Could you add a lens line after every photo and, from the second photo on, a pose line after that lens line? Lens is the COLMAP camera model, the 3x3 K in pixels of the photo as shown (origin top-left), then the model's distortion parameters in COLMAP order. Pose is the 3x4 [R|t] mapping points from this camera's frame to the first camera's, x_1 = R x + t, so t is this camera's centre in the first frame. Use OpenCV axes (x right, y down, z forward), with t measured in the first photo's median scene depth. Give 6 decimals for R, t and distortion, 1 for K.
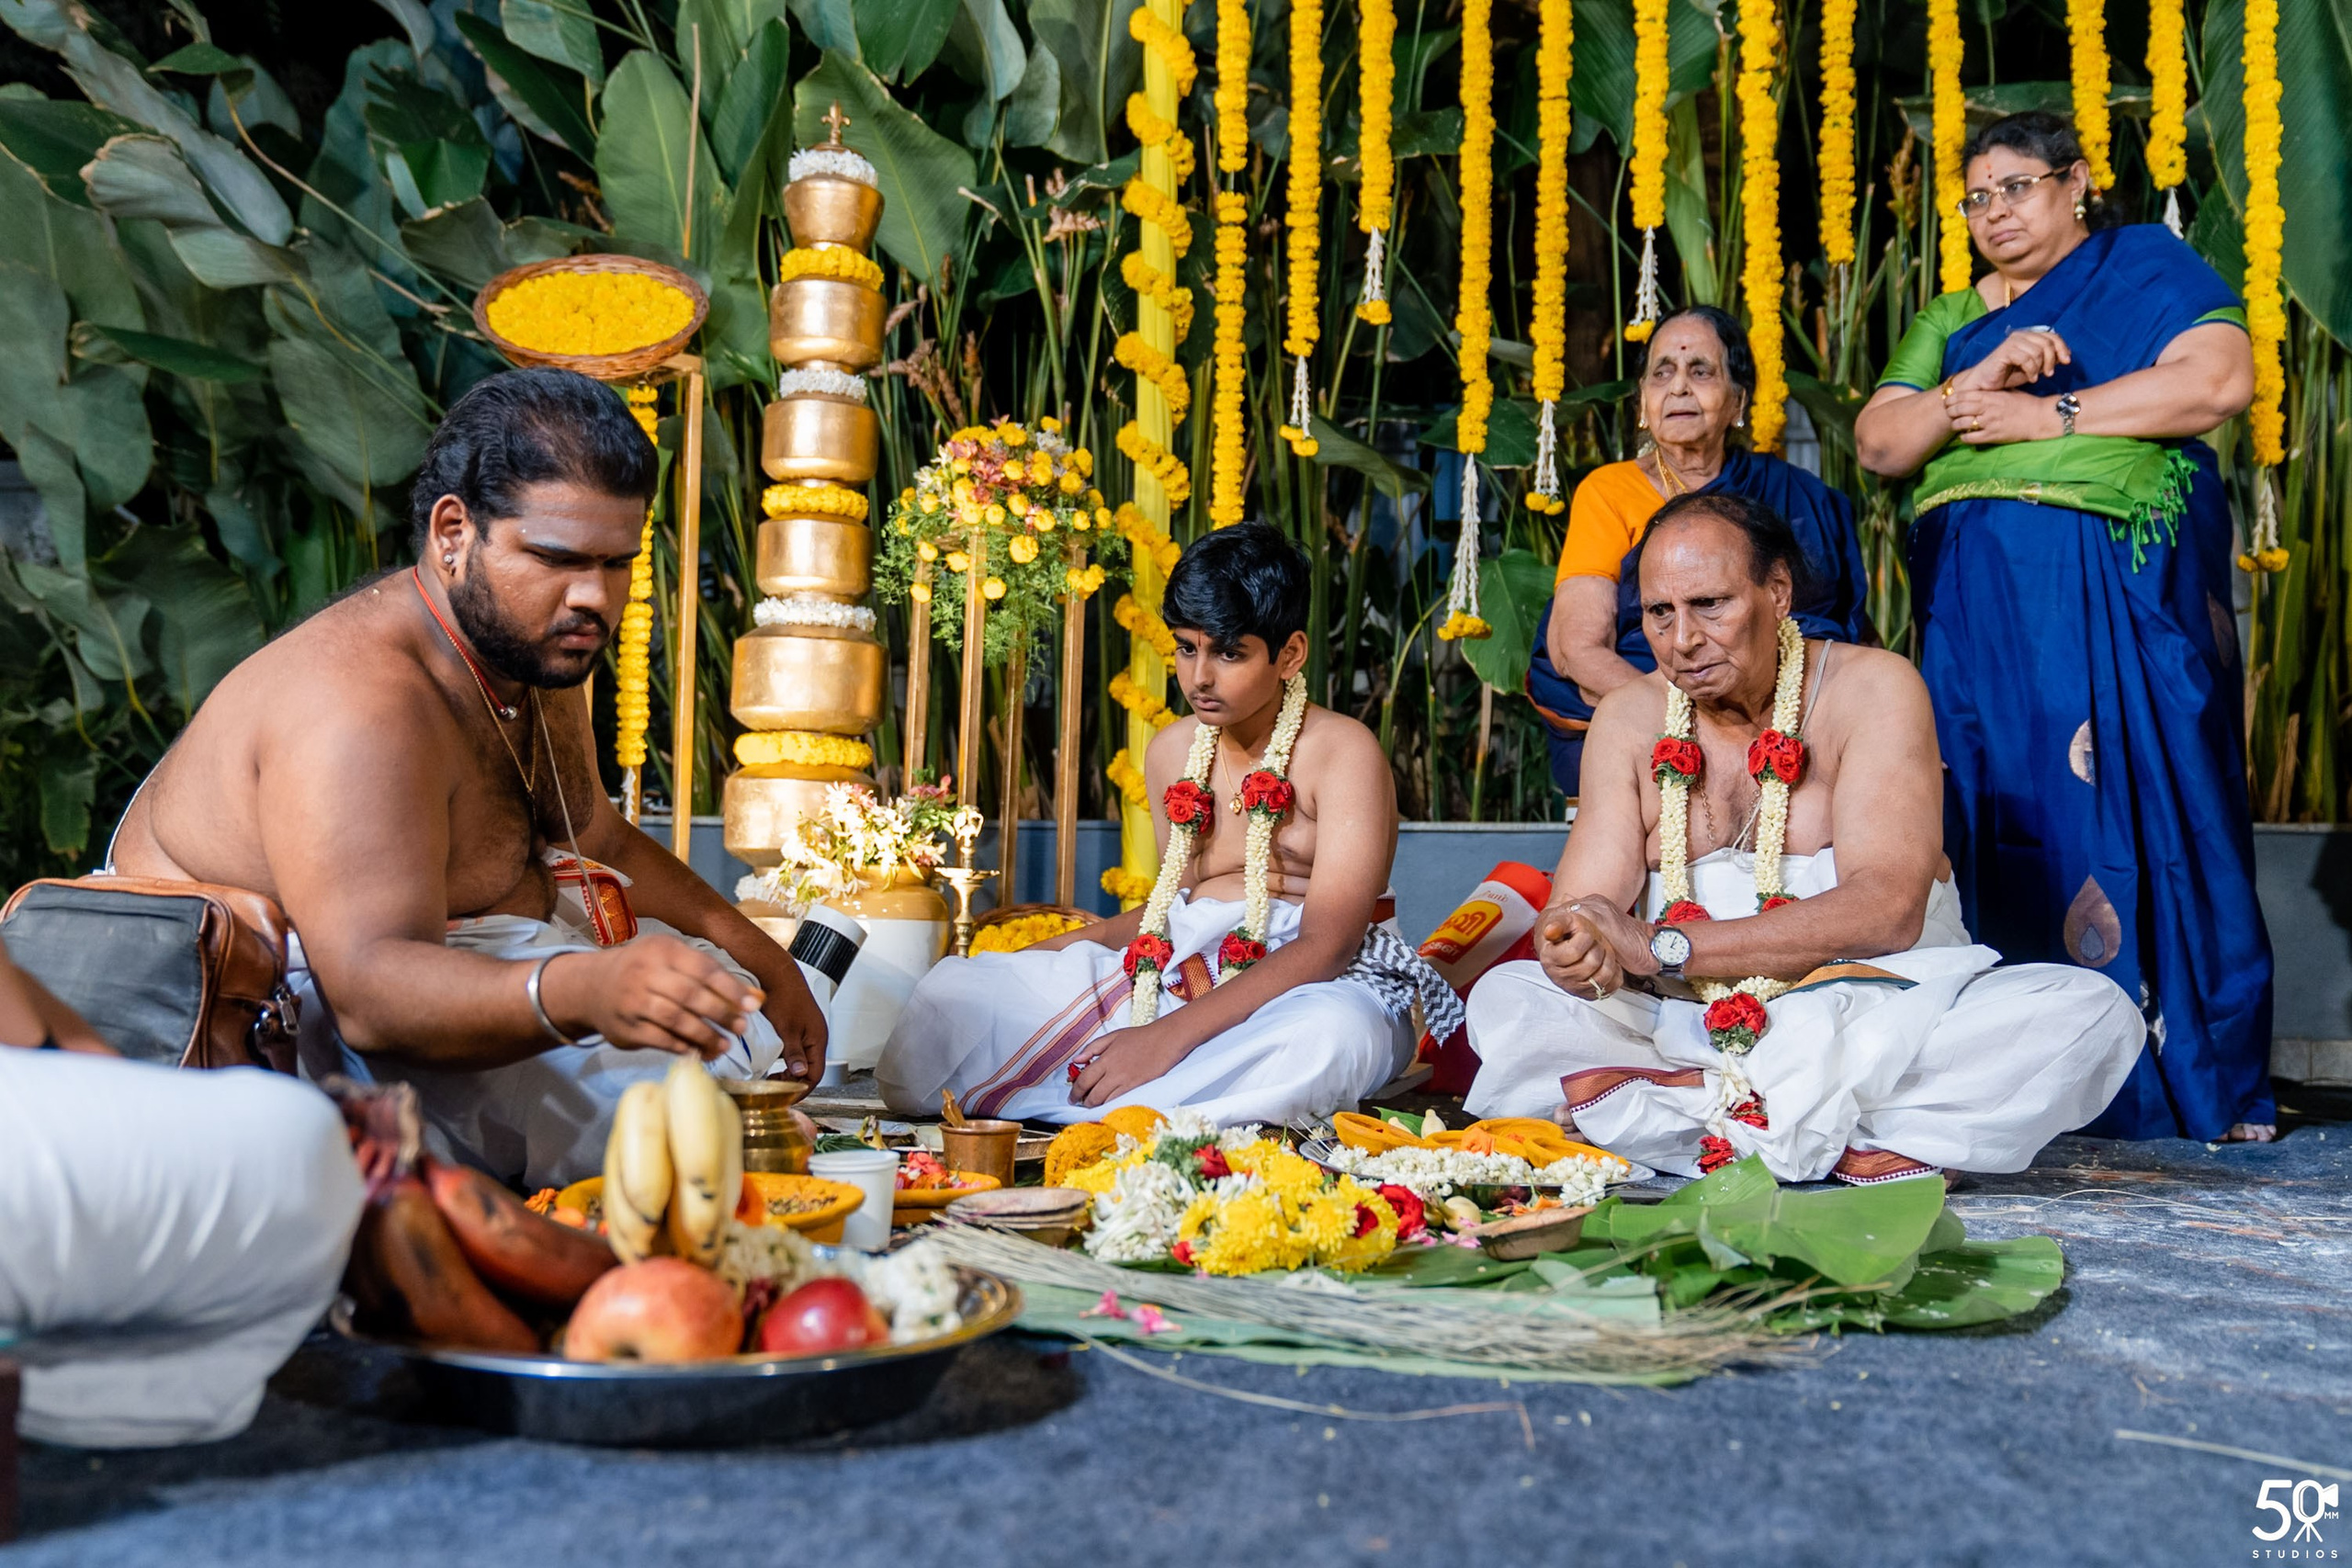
lens RADIAL K [[2162.6, 0, 1162.0], [0, 2162.6, 796.7], [0, 0, 1]] dist [-0.005916, 0.000000]
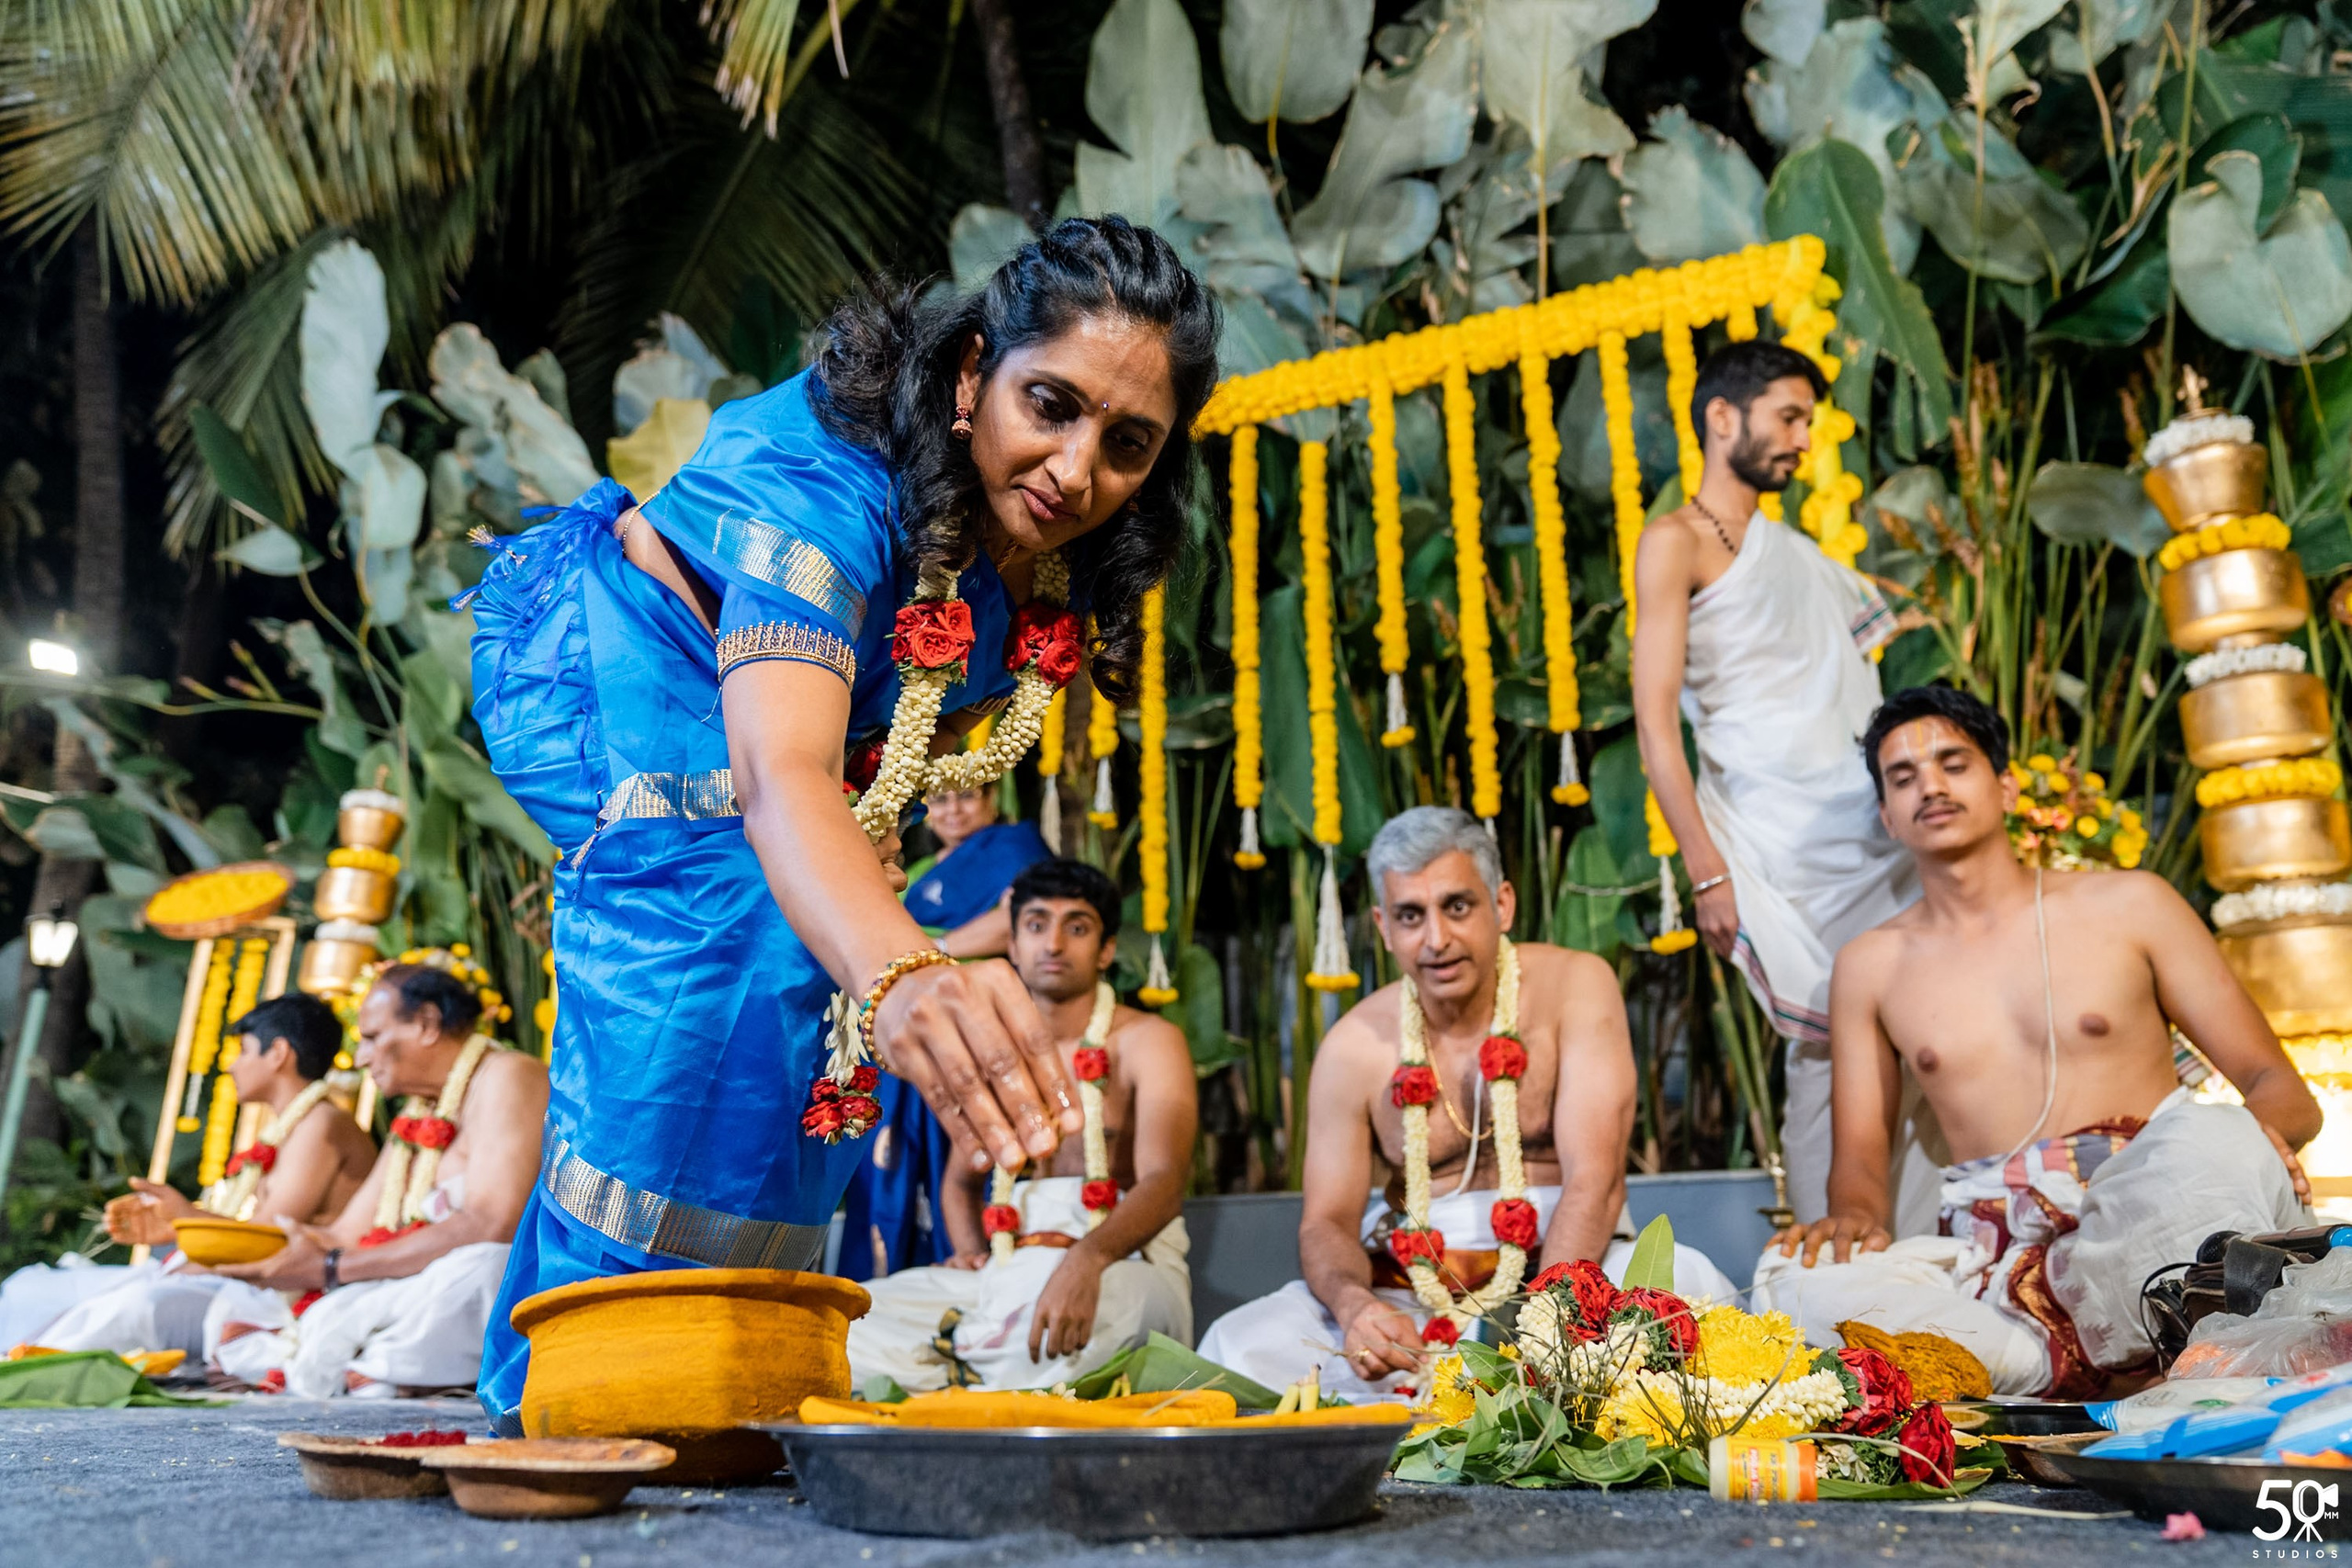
lens RADIAL K [[1632.8, 0, 1172.1], [0, 1632.8, 784.4], [0, 0, 1]] dist [-0.029071, 0.014559]
pose [[0.986910, -0.067165, -0.146623, 0.640206], [0.022742, 0.958026, -0.285779, 0.060529], [0.159663, 0.278703, 0.947012, -0.065218]]
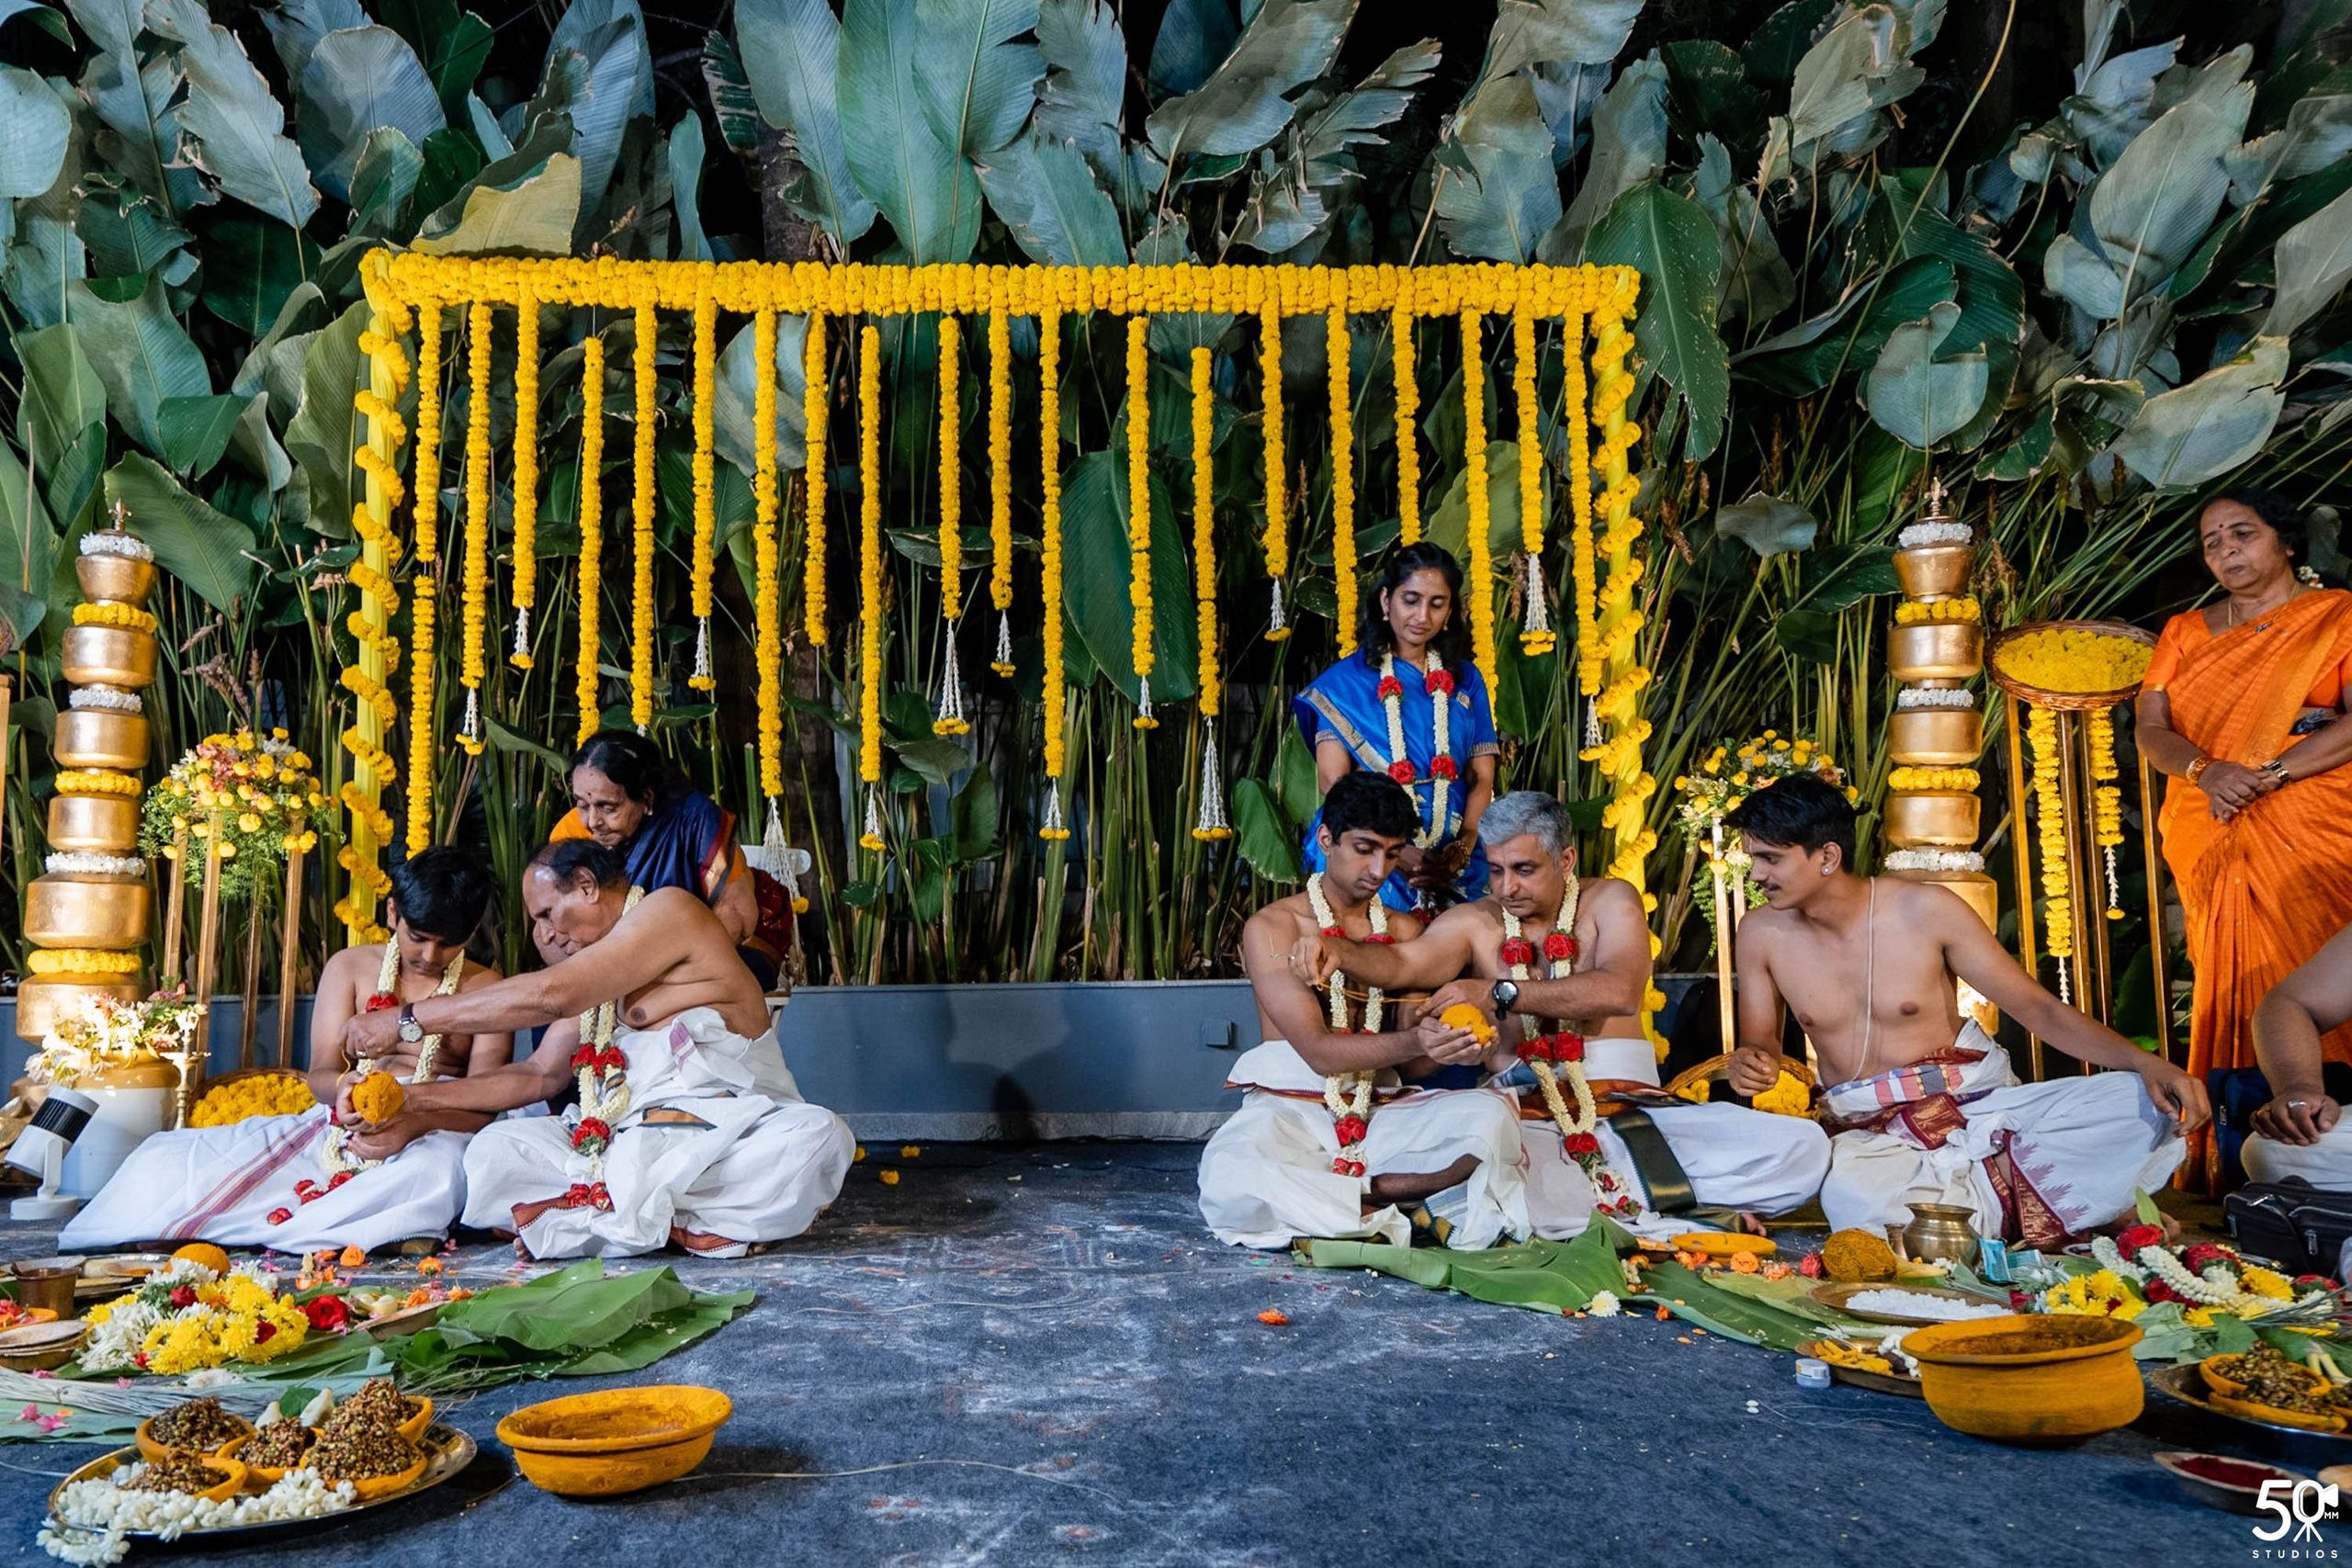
lens RADIAL K [[1530.7, 0, 1048.9], [0, 1530.7, 841.1], [0, 0, 1]] dist [-0.000936, 0.010497]
pose [[0.957724, -0.000178, 0.287687, 0.148238], [0.011119, 0.999276, -0.036398, -0.056733], [-0.287472, 0.038058, 0.957033, -0.132042]]
